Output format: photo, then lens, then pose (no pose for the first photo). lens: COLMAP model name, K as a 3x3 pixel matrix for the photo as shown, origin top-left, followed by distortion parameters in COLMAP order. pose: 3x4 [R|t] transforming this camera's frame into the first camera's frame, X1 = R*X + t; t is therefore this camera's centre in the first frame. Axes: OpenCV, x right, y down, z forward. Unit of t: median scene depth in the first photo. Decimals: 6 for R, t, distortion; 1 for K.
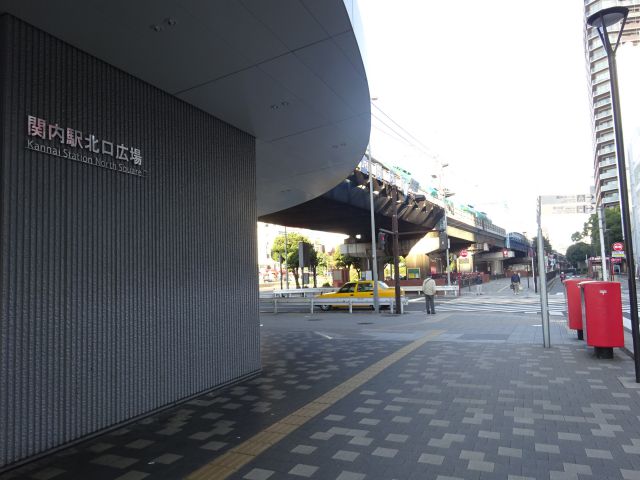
lens RADIAL K [[472.0, 0, 319.6], [0, 472.0, 238.8], [0, 0, 1]] dist [-0.001595, 0.001240]
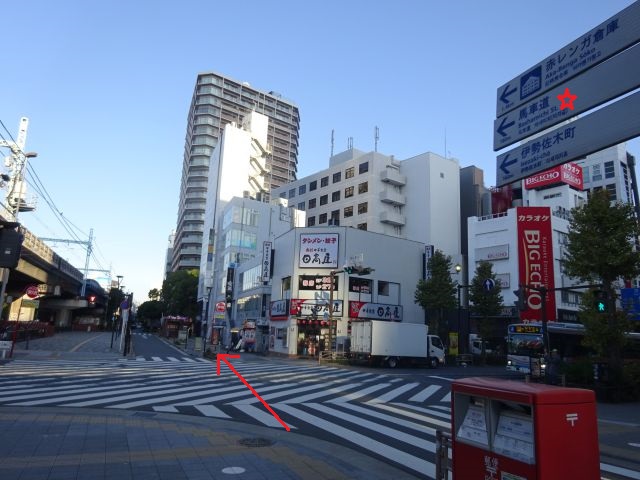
lens RADIAL K [[472.0, 0, 320.6], [0, 472.0, 237.1], [0, 0, 1]] dist [-0.001595, 0.001240]
pose [[0.646307, 0.210140, 0.733572, 0.028919], [-0.123381, 0.977463, -0.171301, 0.008461], [-0.753037, 0.020205, 0.657668, 0.113640]]
